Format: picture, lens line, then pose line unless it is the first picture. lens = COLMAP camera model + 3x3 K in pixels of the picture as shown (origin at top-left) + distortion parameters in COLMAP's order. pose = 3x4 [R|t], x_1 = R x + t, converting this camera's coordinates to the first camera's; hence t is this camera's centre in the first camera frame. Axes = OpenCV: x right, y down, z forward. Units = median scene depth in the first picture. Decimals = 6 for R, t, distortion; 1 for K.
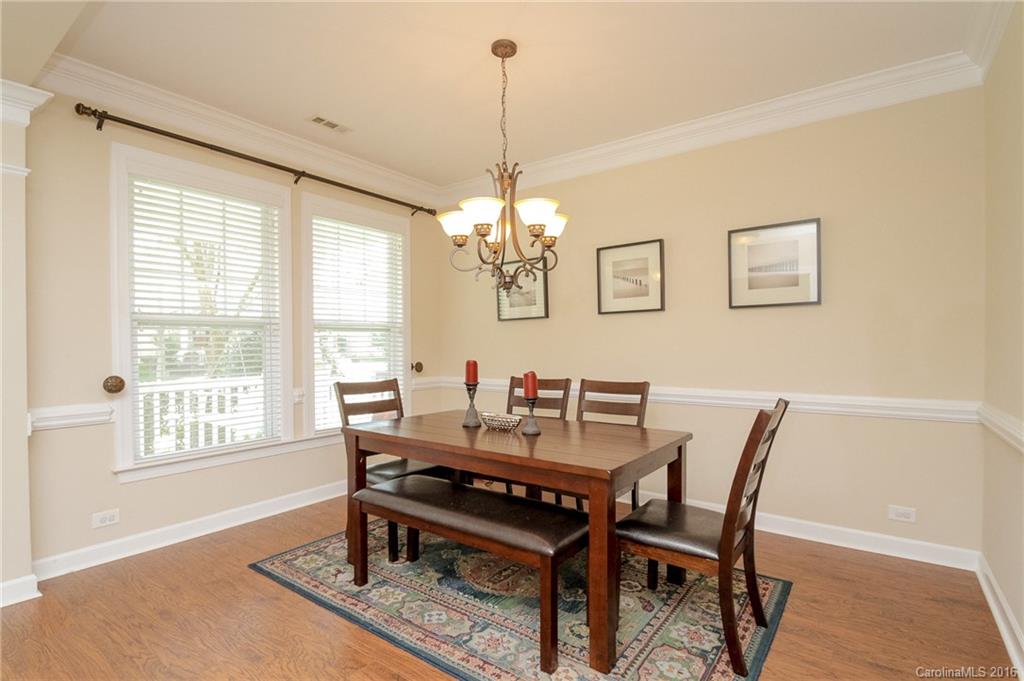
lens RADIAL K [[488.5, 0, 511.8], [0, 488.5, 344.3], [0, 0, 1]] dist [-0.003514, 0.000127]
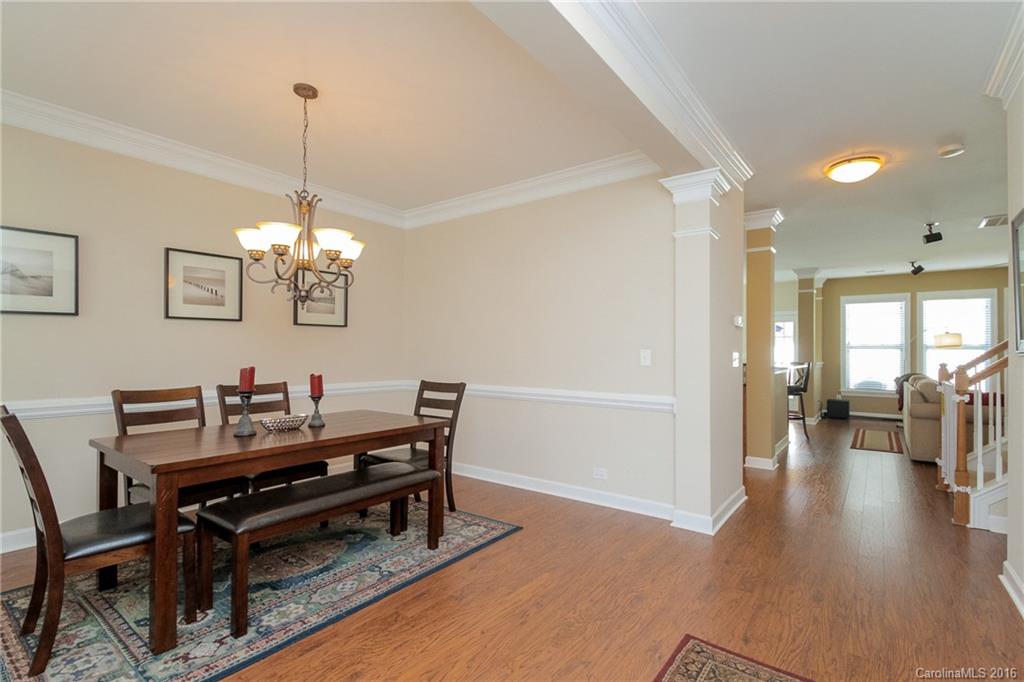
lens RADIAL K [[488.5, 0, 509.1], [0, 488.5, 346.7], [0, 0, 1]] dist [-0.003514, 0.000127]
pose [[0.022572, 0.010430, 0.999691, -1.114307], [-0.002299, 0.999943, -0.010381, 0.000232], [-0.999743, -0.002064, 0.022594, 0.498896]]
